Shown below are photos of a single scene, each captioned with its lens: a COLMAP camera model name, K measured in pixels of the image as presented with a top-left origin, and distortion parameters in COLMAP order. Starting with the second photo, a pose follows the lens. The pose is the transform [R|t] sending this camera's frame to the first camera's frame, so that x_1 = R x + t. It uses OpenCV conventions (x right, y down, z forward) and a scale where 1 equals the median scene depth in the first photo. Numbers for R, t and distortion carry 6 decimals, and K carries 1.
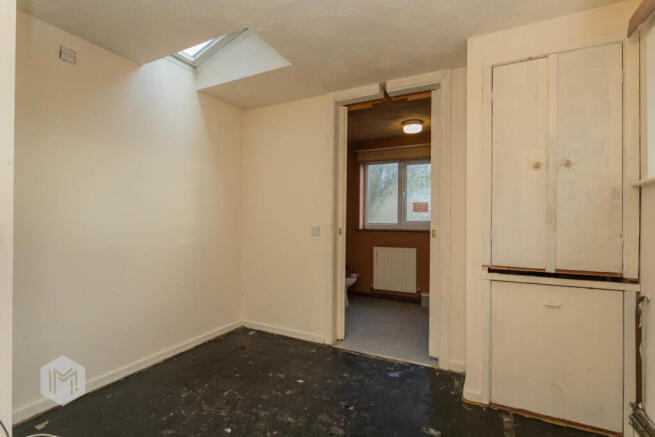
lens RADIAL K [[321.2, 0, 324.7], [0, 321.2, 218.8], [0, 0, 1]] dist [-0.018517, 0.004179]
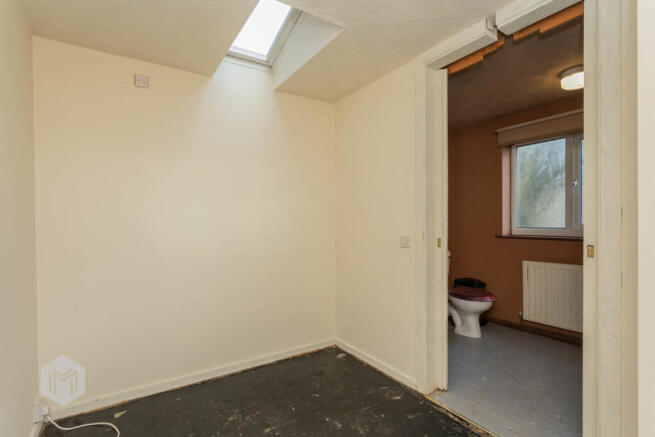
lens RADIAL K [[321.2, 0, 329.4], [0, 321.2, 223.2], [0, 0, 1]] dist [-0.018517, 0.004179]
pose [[0.863089, -0.011056, -0.504931, 0.202536], [0.019071, 0.999761, 0.010708, -0.017166], [0.504692, -0.018872, 0.863093, 0.248363]]
